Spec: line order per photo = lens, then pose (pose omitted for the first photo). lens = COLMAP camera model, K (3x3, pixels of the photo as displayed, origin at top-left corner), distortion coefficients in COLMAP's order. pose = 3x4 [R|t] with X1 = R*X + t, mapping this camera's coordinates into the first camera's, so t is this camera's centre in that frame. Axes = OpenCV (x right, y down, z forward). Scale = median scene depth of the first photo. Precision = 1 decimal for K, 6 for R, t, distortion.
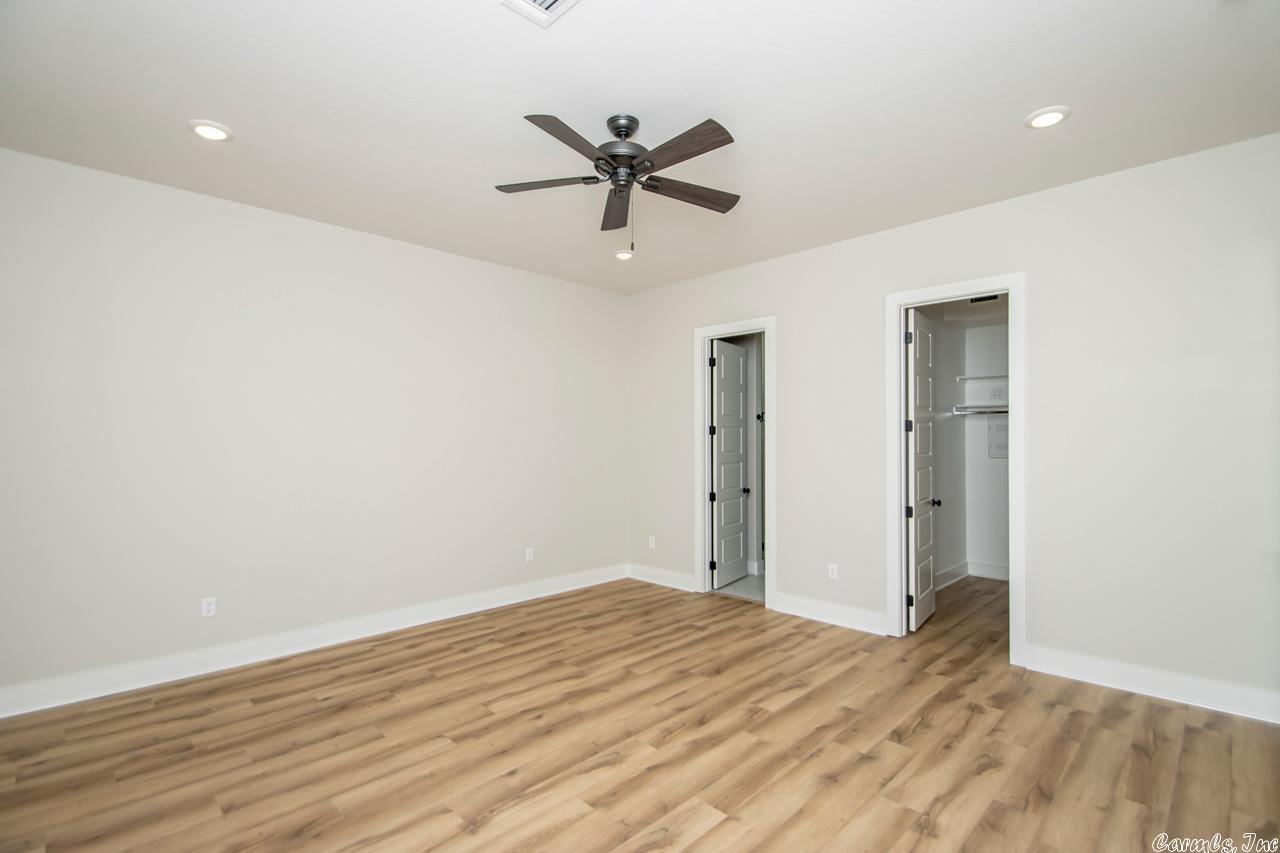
lens RADIAL K [[601.6, 0, 641.9], [0, 601.6, 427.0], [0, 0, 1]] dist [0.011248, -0.013319]
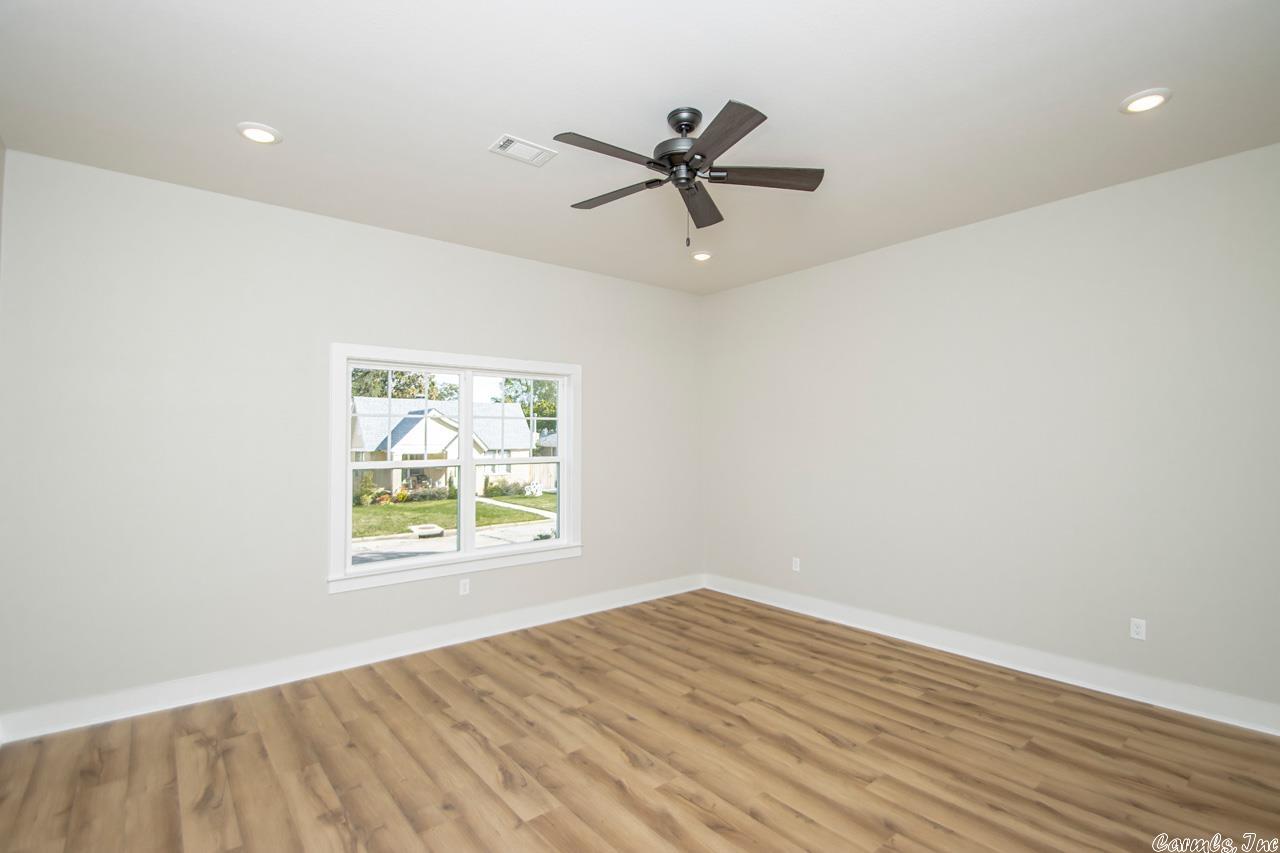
lens RADIAL K [[601.6, 0, 634.3], [0, 601.6, 425.1], [0, 0, 1]] dist [0.011248, -0.013319]
pose [[-0.122885, -0.024536, -0.992118, 0.770572], [0.029000, 0.999179, -0.028303, 0.013273], [0.991997, -0.032250, -0.122072, 0.902513]]
